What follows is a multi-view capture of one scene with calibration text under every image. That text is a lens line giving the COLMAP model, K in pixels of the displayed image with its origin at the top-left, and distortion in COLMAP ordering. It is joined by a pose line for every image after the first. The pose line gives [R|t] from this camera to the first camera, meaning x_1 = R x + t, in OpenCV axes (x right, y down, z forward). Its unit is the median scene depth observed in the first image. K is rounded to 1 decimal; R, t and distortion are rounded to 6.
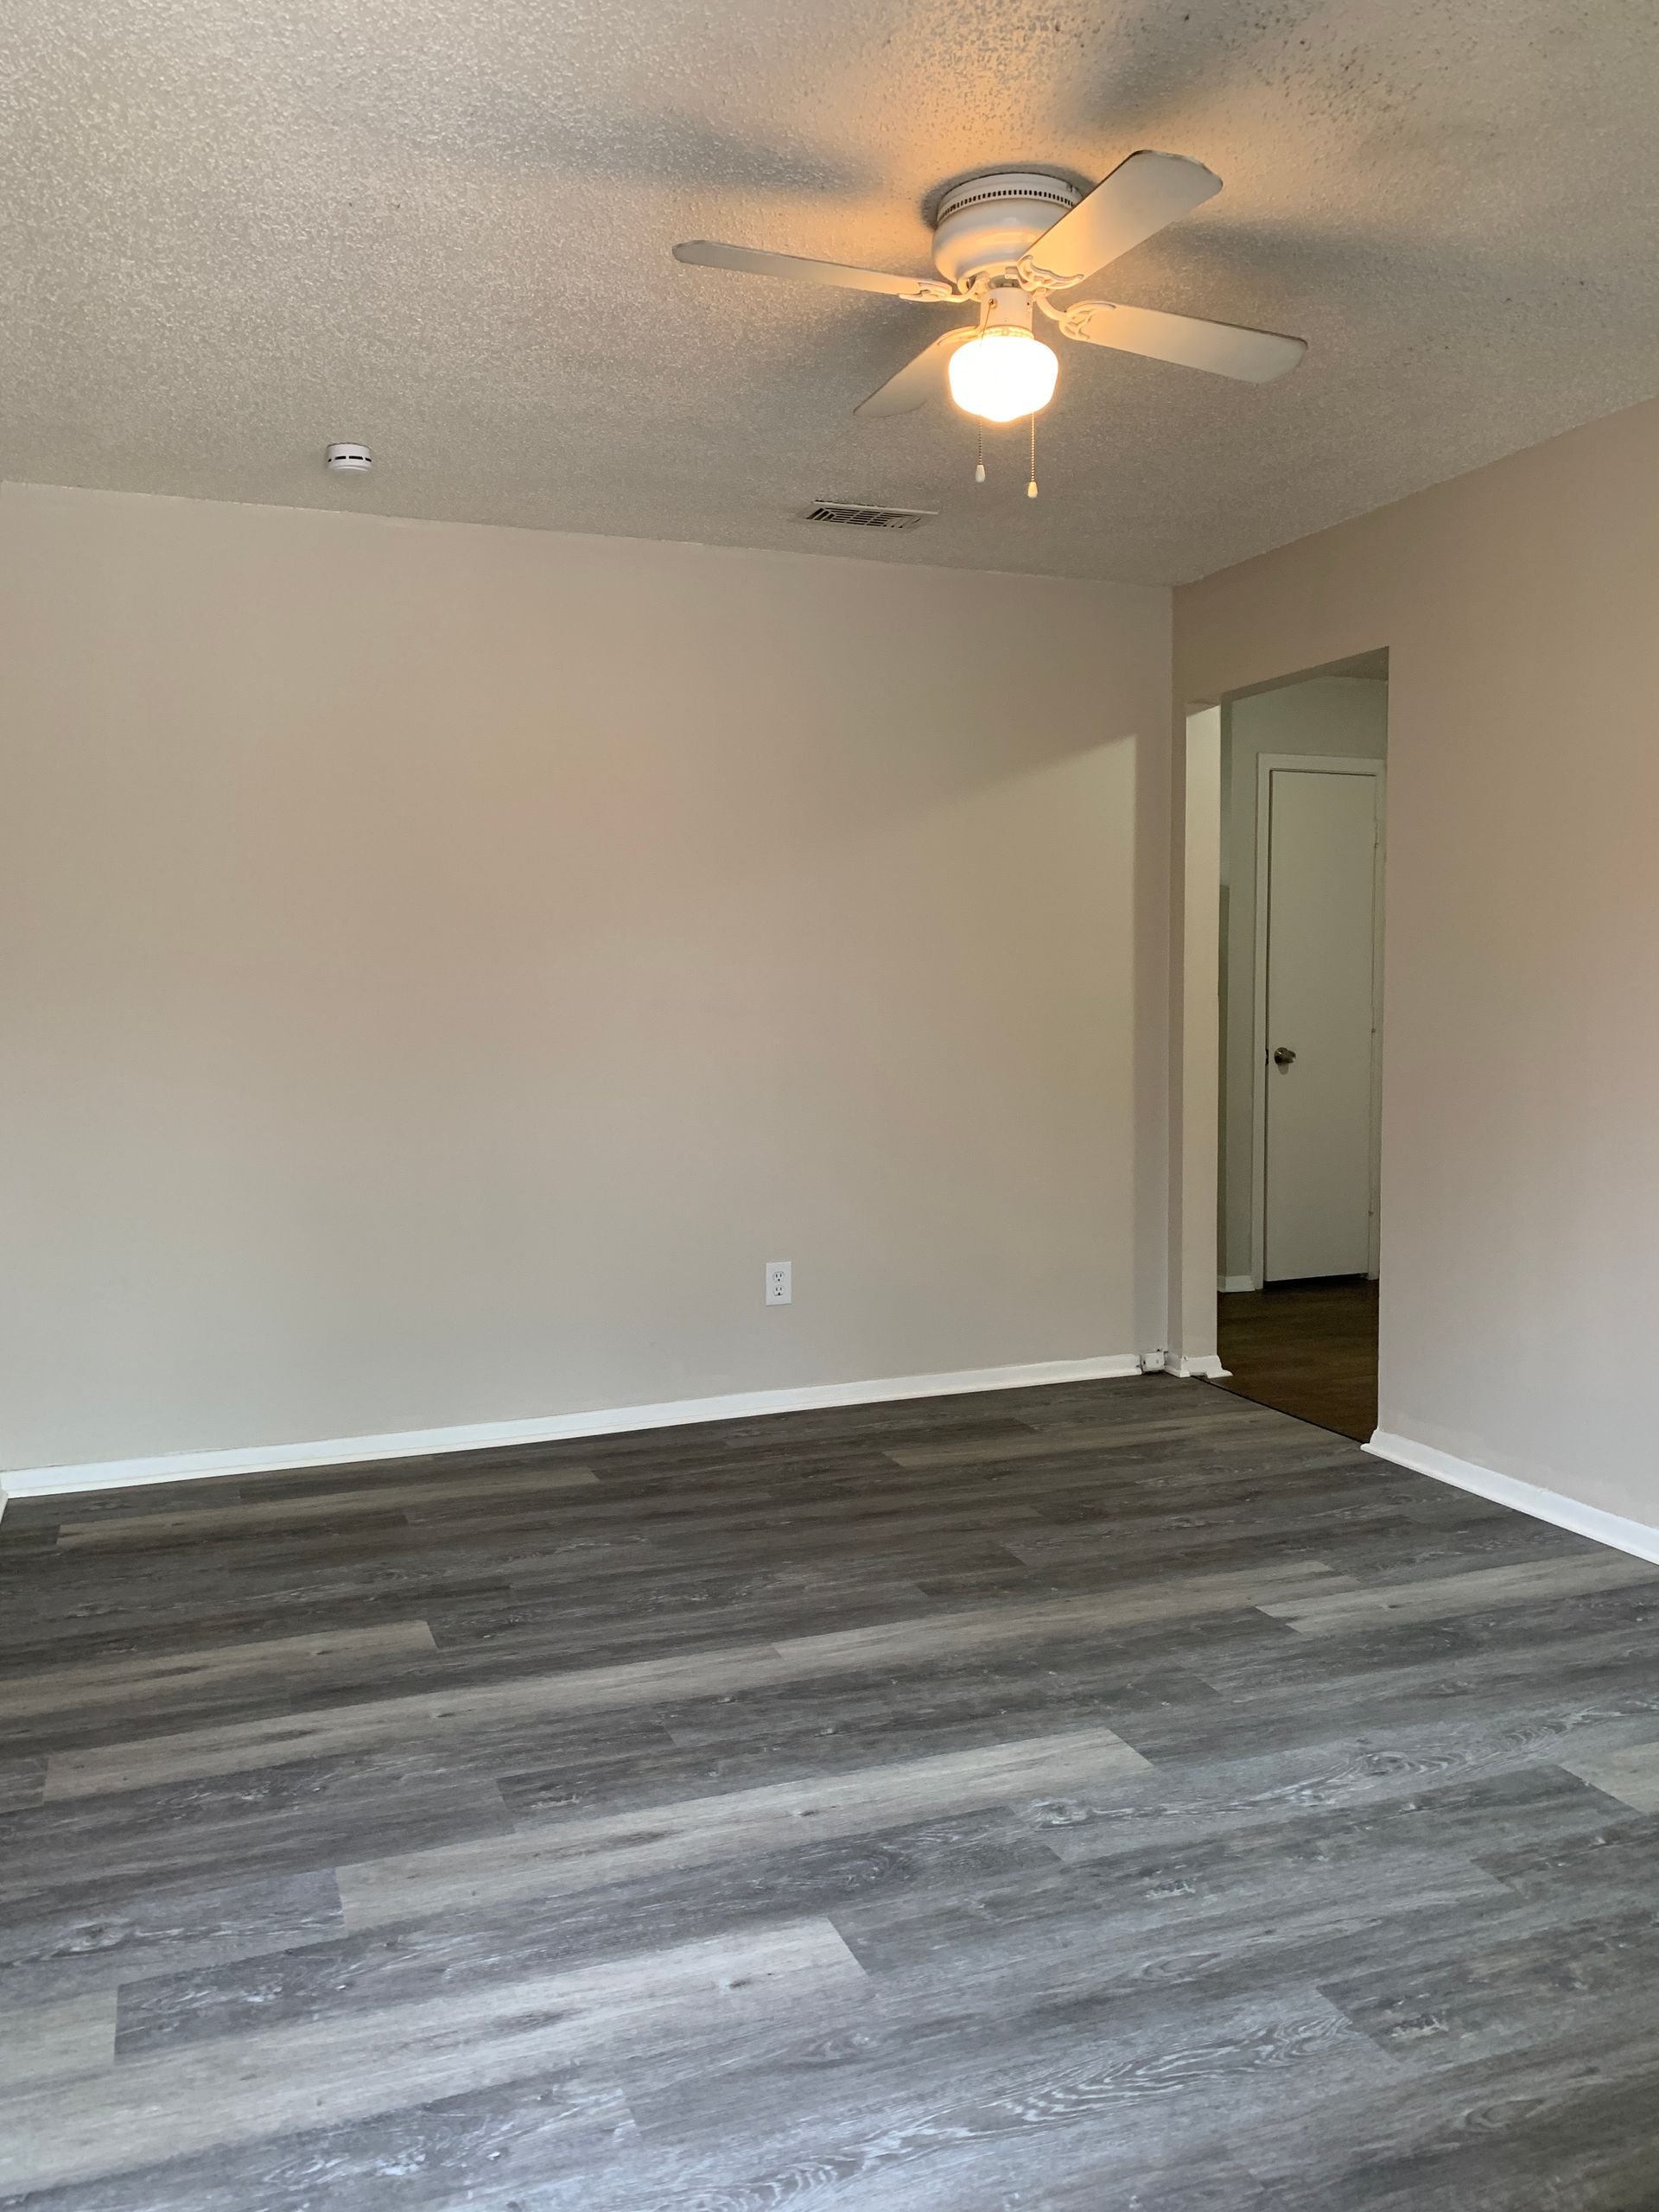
lens RADIAL K [[1689.5, 0, 843.0], [0, 1689.5, 1101.9], [0, 0, 1]] dist [0.004219, -0.009436]
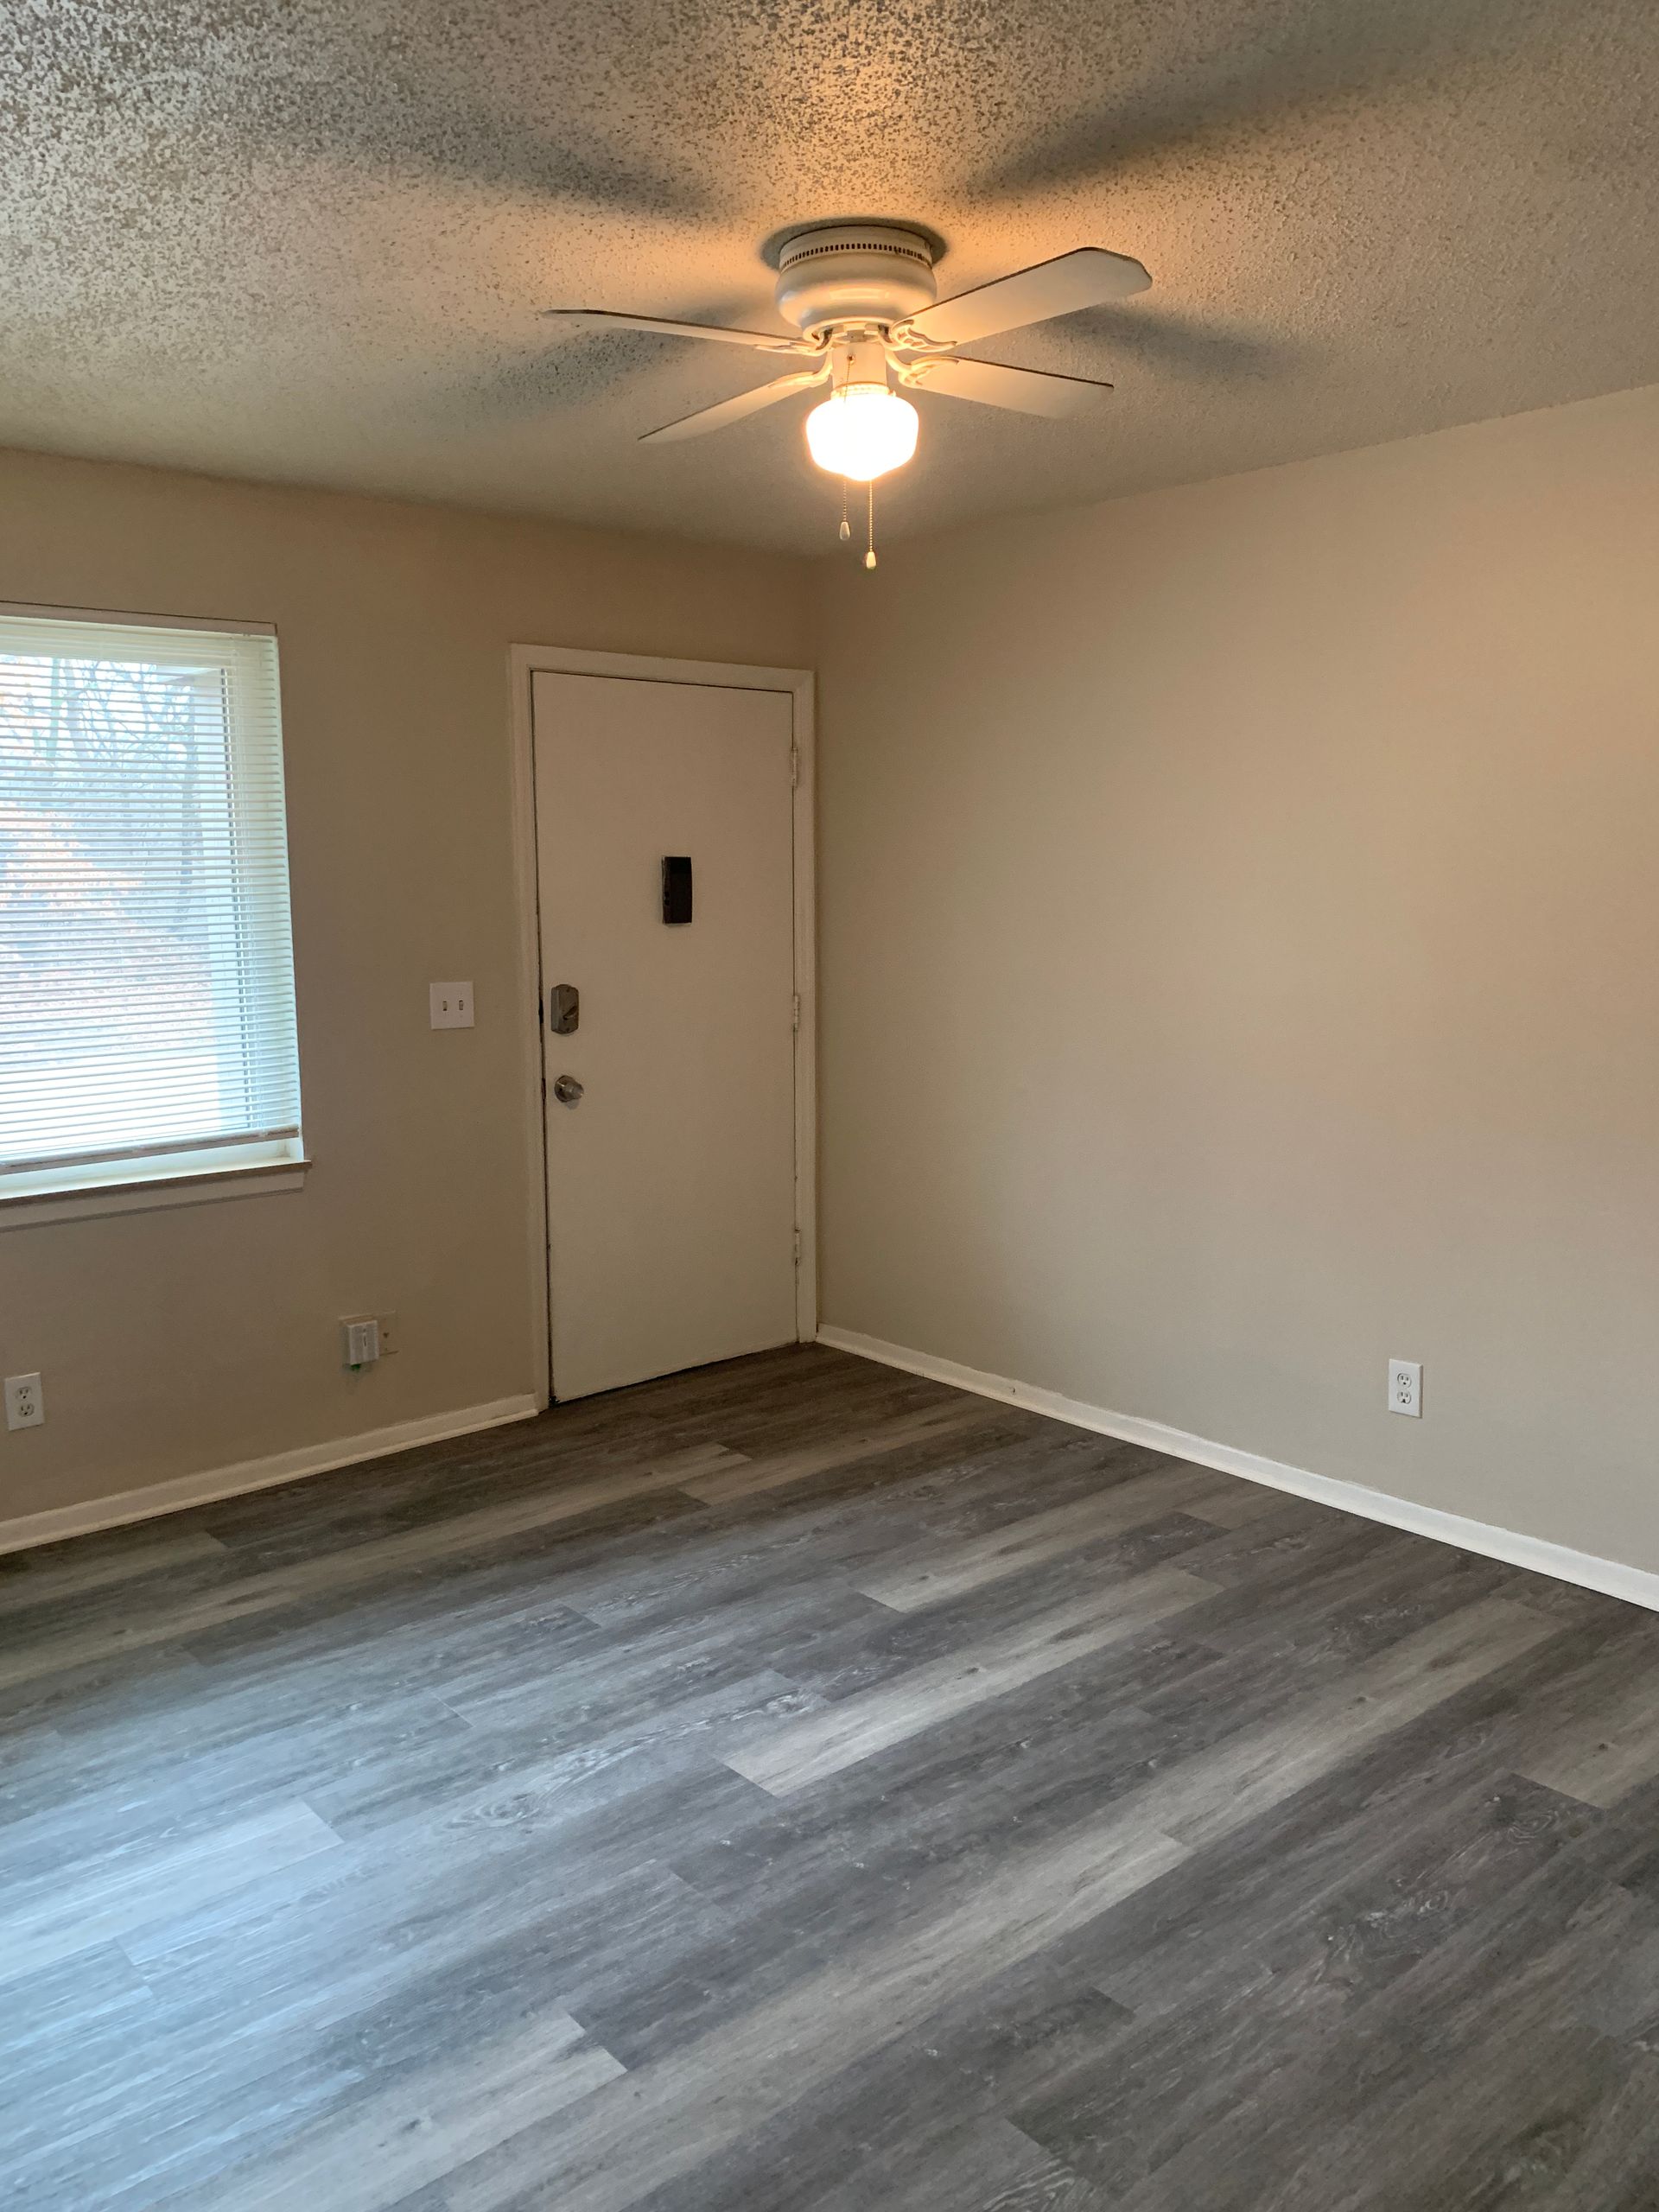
lens RADIAL K [[1689.5, 0, 843.0], [0, 1689.5, 1101.9], [0, 0, 1]] dist [0.004219, -0.009436]
pose [[-0.939271, 0.065494, -0.336869, 0.441174], [-0.007530, 0.977450, 0.211032, -0.254331], [0.343094, 0.200753, -0.917597, 1.896232]]
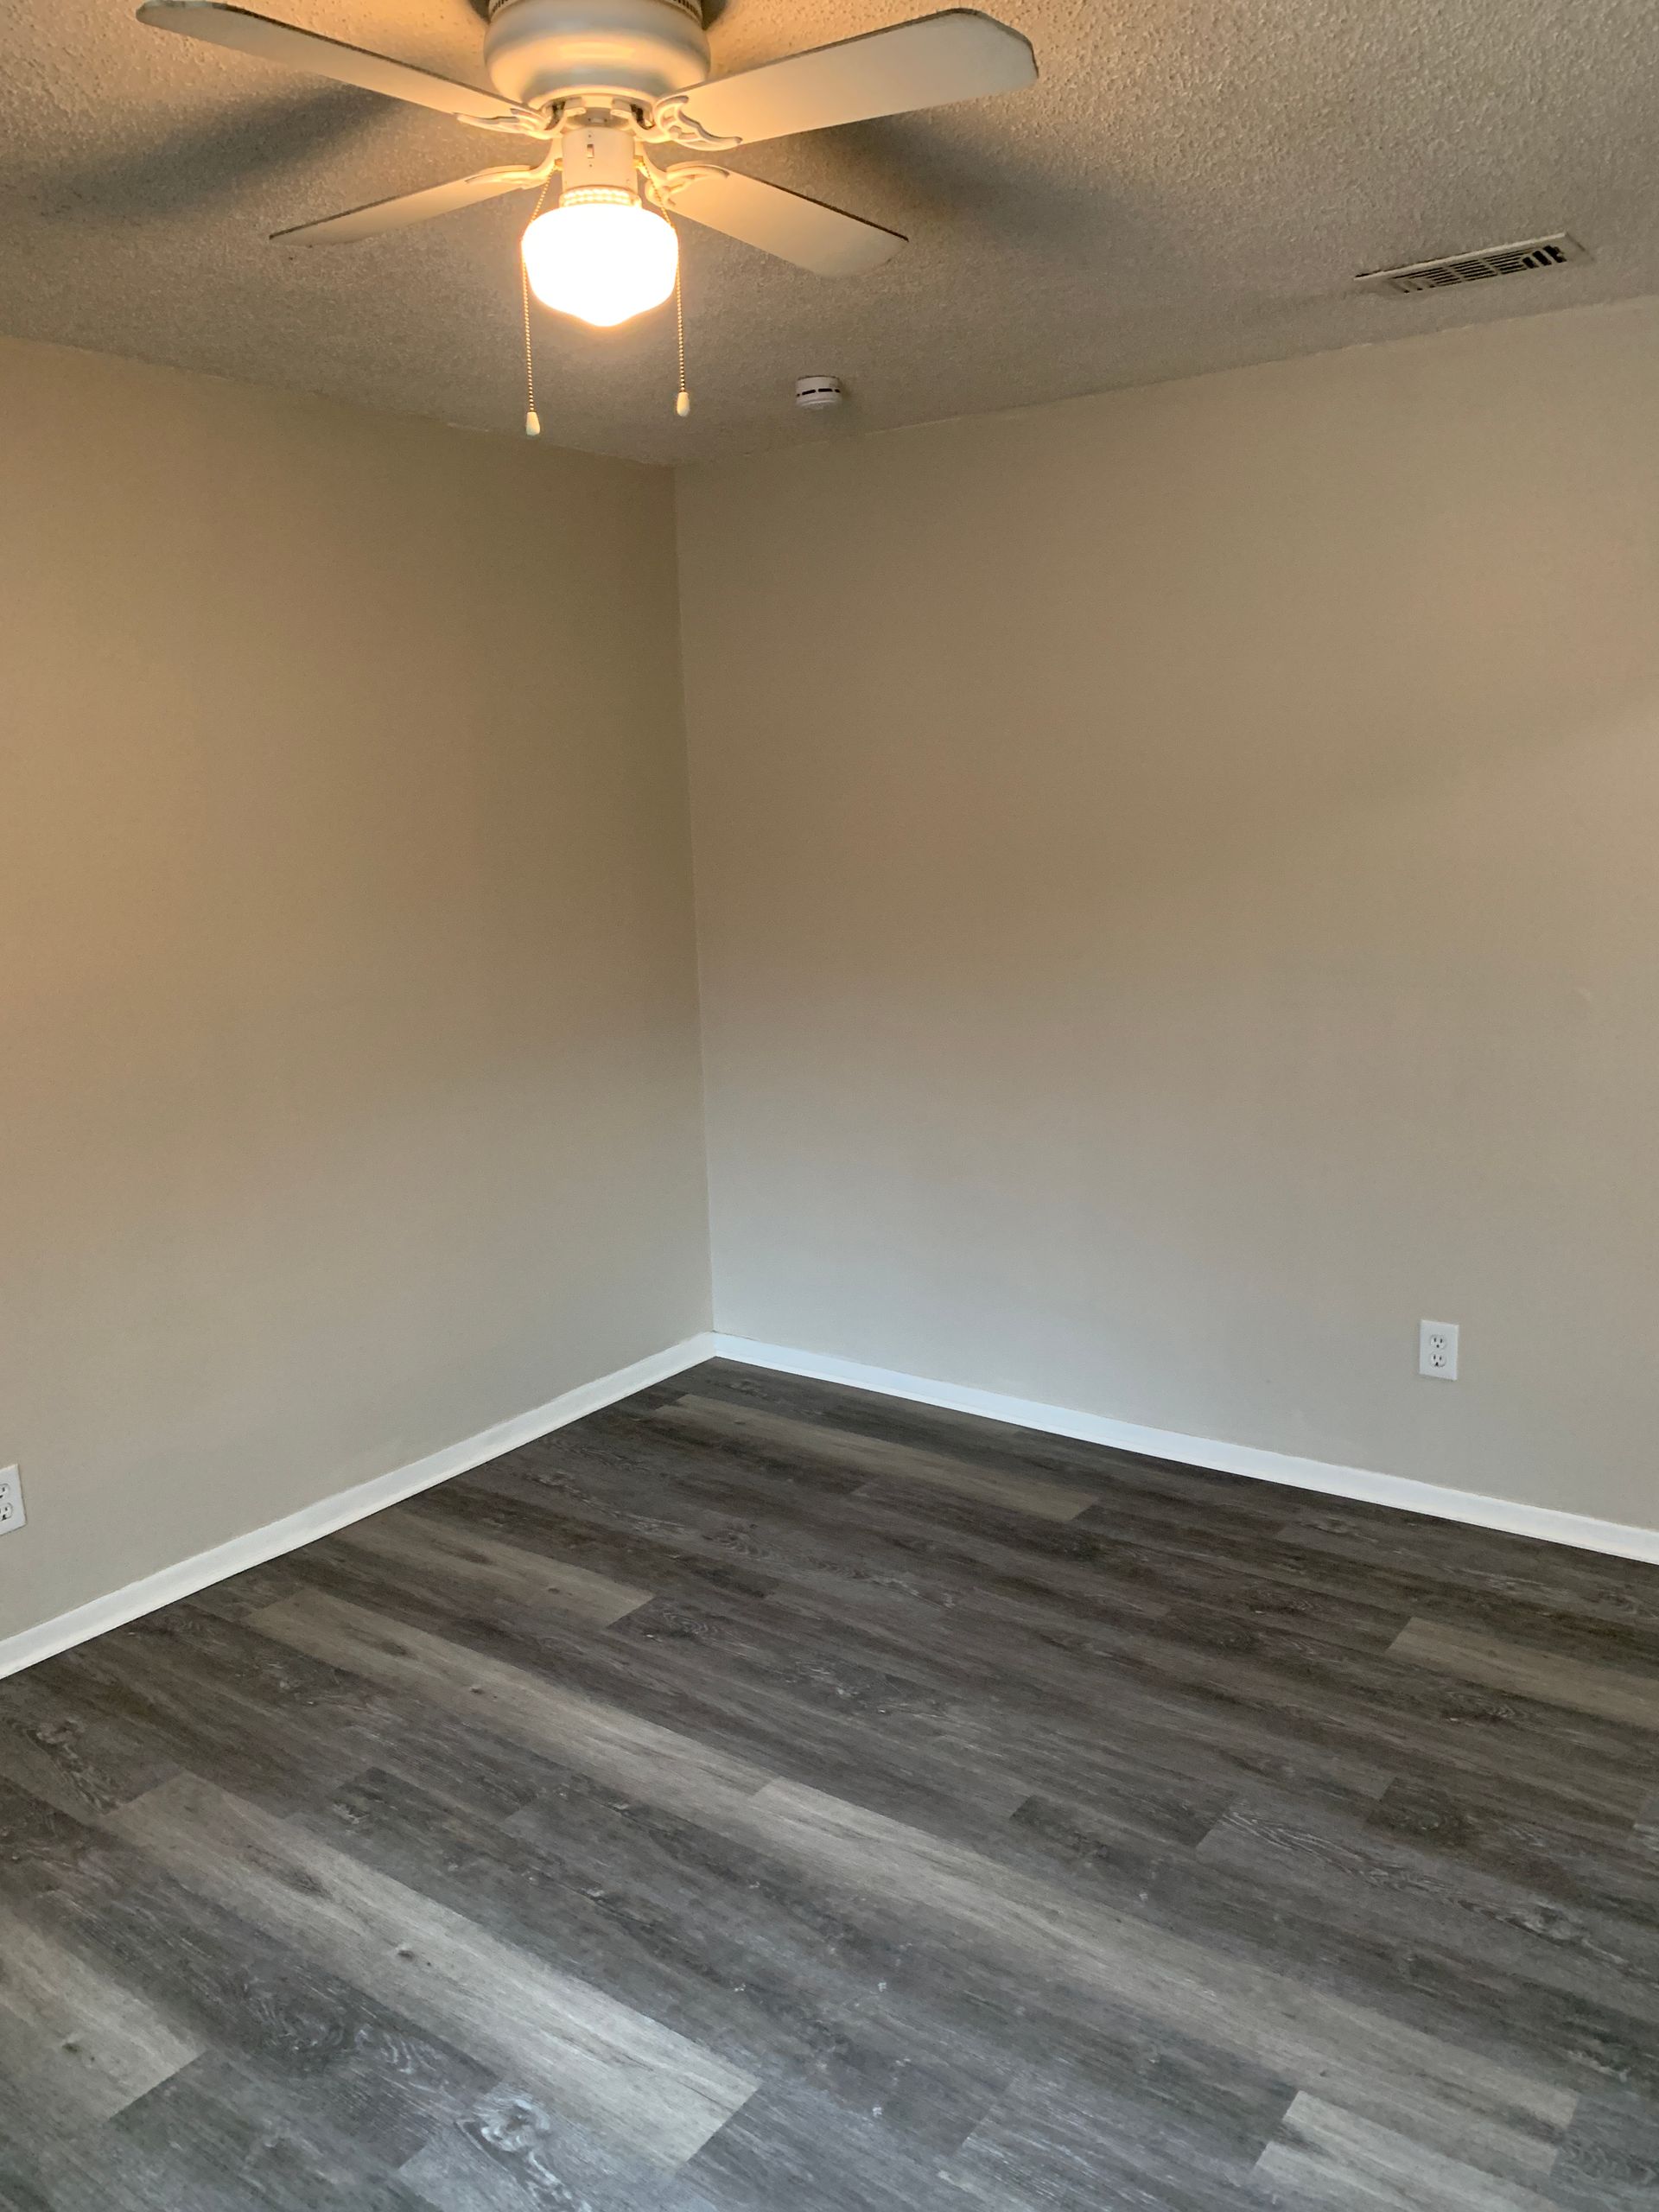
lens RADIAL K [[1698.3, 0, 808.8], [0, 1698.3, 1119.1], [0, 0, 1]] dist [0.017650, -0.017270]
pose [[0.542766, 0.150783, -0.826238, 0.744458], [-0.041330, 0.987356, 0.153036, -0.174145], [0.838867, -0.048914, 0.542135, 0.640698]]
